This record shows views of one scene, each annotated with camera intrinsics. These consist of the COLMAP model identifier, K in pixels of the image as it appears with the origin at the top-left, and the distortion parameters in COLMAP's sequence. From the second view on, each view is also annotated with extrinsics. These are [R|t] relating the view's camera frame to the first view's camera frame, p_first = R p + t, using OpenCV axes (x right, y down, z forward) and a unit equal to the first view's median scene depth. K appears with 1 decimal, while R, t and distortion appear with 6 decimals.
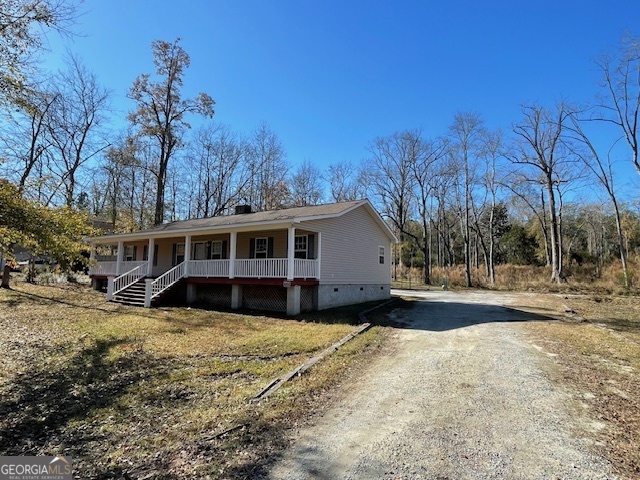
lens RADIAL K [[455.8, 0, 320.0], [0, 455.8, 240.0], [0, 0, 1]] dist [-0.102022, 0.000250]
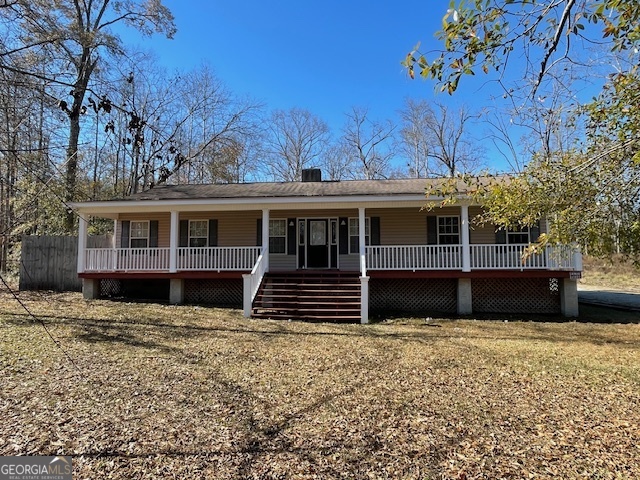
lens RADIAL K [[455.8, 0, 320.0], [0, 455.8, 240.0], [0, 0, 1]] dist [-0.102022, 0.000250]
pose [[0.873854, 0.021645, 0.485706, -0.661256], [-0.029560, 0.999526, 0.008638, 0.033315], [-0.485289, -0.021906, 0.874079, 0.446703]]
